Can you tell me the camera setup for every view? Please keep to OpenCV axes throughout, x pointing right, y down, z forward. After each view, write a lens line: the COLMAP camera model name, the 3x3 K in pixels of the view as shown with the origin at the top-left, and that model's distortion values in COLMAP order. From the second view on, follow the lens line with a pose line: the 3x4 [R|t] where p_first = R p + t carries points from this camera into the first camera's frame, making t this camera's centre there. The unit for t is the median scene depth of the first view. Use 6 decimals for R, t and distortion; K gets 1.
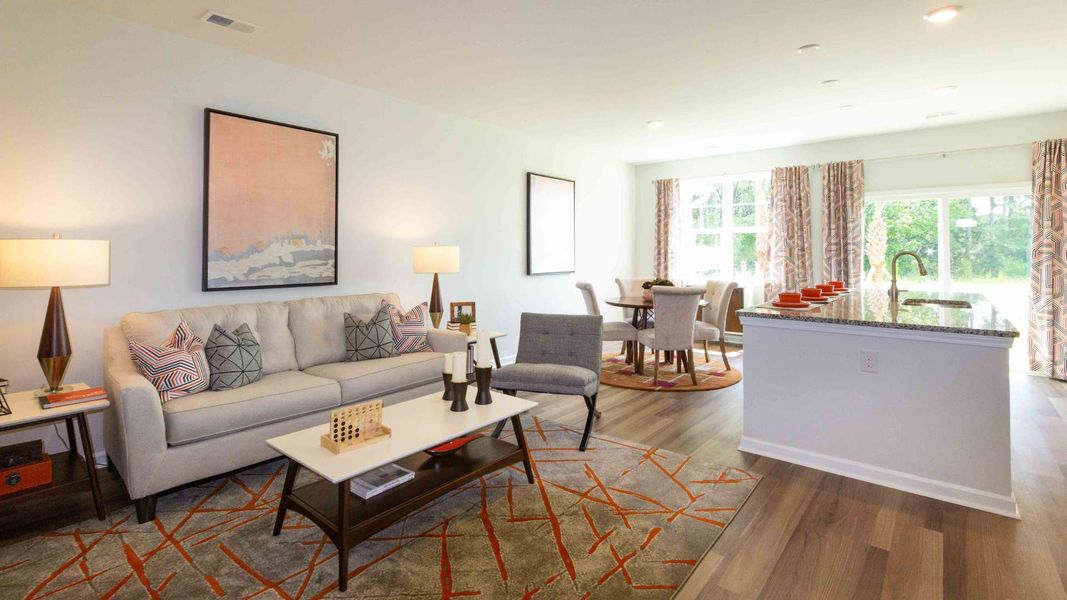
lens RADIAL K [[491.9, 0, 534.8], [0, 491.9, 245.0], [0, 0, 1]] dist [0.003857, 0.000223]
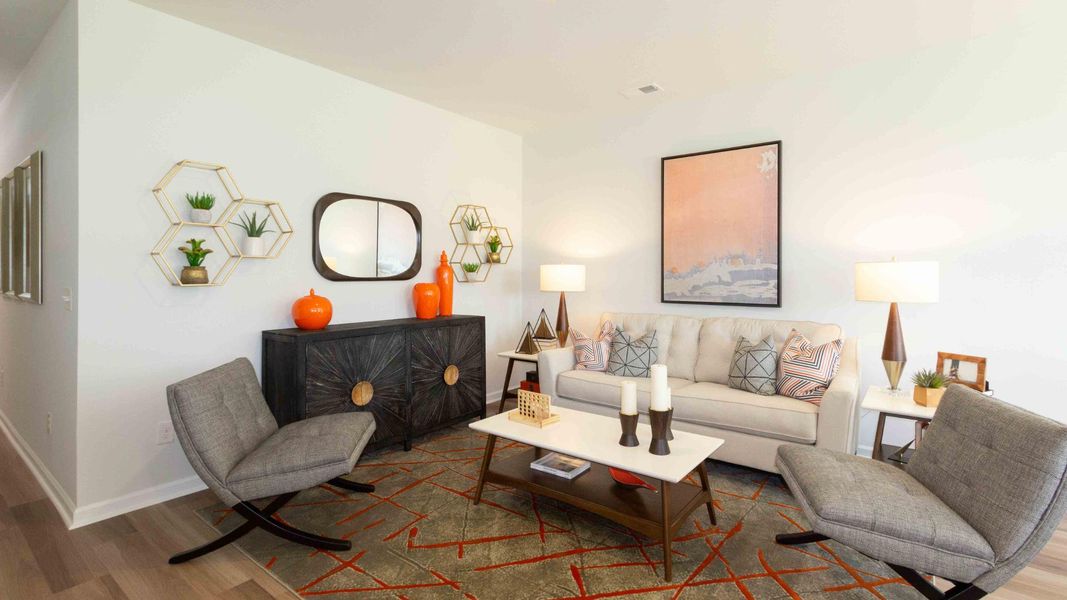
lens RADIAL K [[493.7, 0, 532.5], [0, 493.7, 271.3], [0, 0, 1]] dist [0.001128, 0.000178]
pose [[0.035724, -0.003452, -0.999356, 0.550766], [0.014832, 0.999886, -0.002923, 0.011074], [0.999252, -0.014718, 0.035771, 0.579629]]
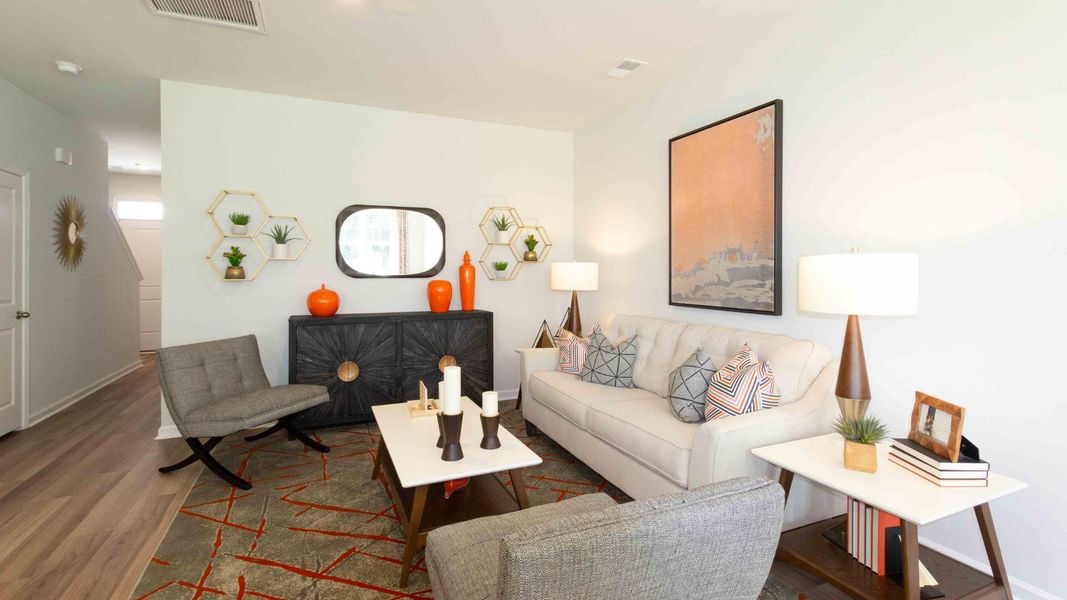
lens RADIAL K [[479.9, 0, 533.3], [0, 479.9, 271.9], [0, 0, 1]] dist [0.000960, -0.000105]
pose [[-0.435625, 0.001420, -0.900127, 0.409775], [0.013736, 0.999893, -0.005070, 0.019275], [0.900023, -0.014573, -0.435598, 1.113578]]
